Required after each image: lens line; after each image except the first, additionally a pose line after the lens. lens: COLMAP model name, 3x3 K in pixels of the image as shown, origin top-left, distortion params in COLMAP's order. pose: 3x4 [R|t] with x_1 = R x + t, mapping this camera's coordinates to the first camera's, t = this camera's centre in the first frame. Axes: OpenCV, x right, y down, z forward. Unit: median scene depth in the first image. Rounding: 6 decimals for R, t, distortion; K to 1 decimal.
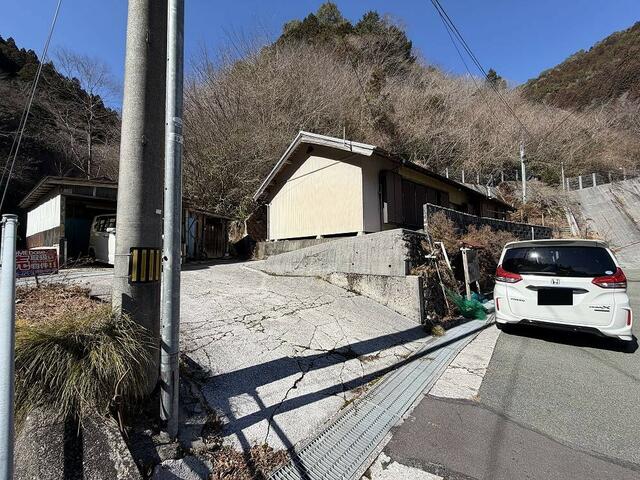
lens RADIAL K [[254.9, 0, 318.1], [0, 254.9, 240.5], [0, 0, 1]] dist [0.000387, -0.000318]
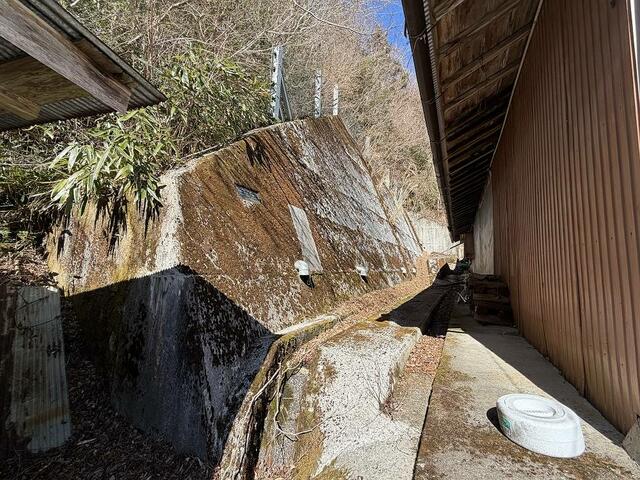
lens RADIAL K [[254.9, 0, 318.1], [0, 254.9, 240.5], [0, 0, 1]] dist [0.000387, -0.000318]
pose [[0.941316, 0.093832, 0.324220, -0.375530], [-0.077095, 0.994960, -0.064118, -0.055699], [-0.328603, 0.035359, 0.943806, 1.249909]]
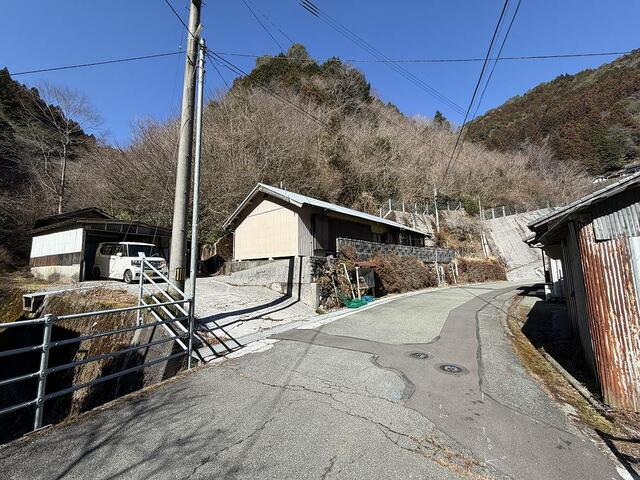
lens RADIAL K [[254.9, 0, 318.1], [0, 254.9, 240.5], [0, 0, 1]] dist [0.000387, -0.000318]
pose [[0.993655, 0.010880, 0.111941, 0.105594], [-0.003245, 0.997669, -0.068162, -0.018767], [-0.112421, 0.067366, 0.991374, -0.419318]]
